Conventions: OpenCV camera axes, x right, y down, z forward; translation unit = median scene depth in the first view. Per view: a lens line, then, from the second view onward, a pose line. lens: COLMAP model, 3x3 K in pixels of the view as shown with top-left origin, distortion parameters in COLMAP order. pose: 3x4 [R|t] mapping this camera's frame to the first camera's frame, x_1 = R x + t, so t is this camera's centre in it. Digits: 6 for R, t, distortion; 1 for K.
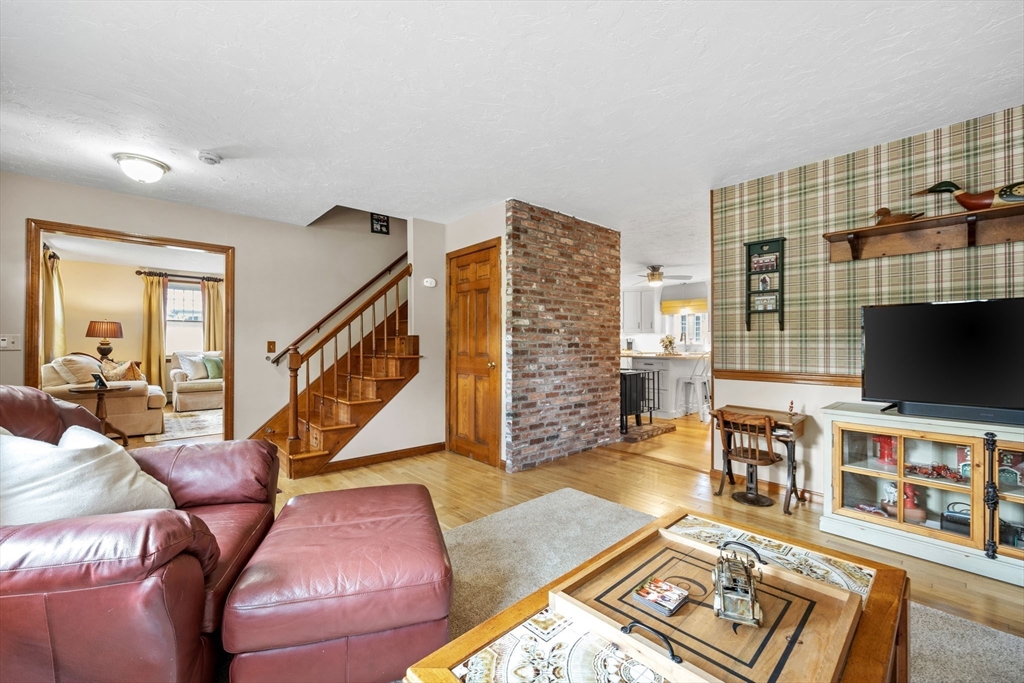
lens RADIAL K [[409.3, 0, 514.8], [0, 409.3, 346.5], [0, 0, 1]] dist [-0.008528, 0.000015]
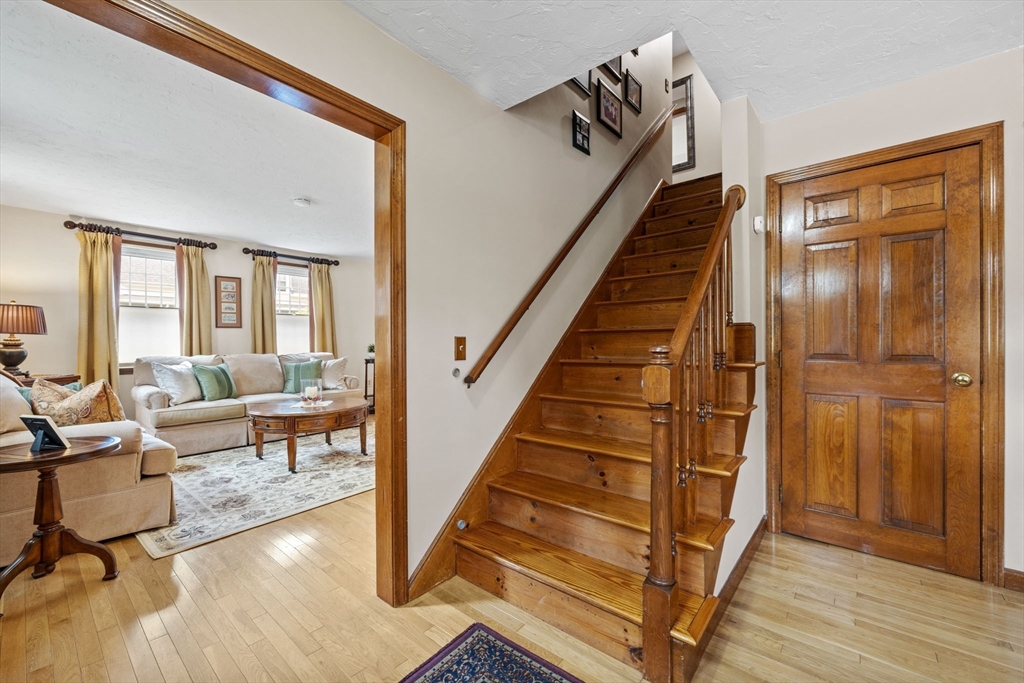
lens RADIAL K [[409.3, 0, 510.4], [0, 409.3, 346.6], [0, 0, 1]] dist [-0.008528, 0.000015]
pose [[0.989500, -0.008903, 0.144261, -0.409788], [0.008116, 0.999949, 0.006042, -0.002283], [-0.144307, -0.004808, 0.989521, 0.349831]]
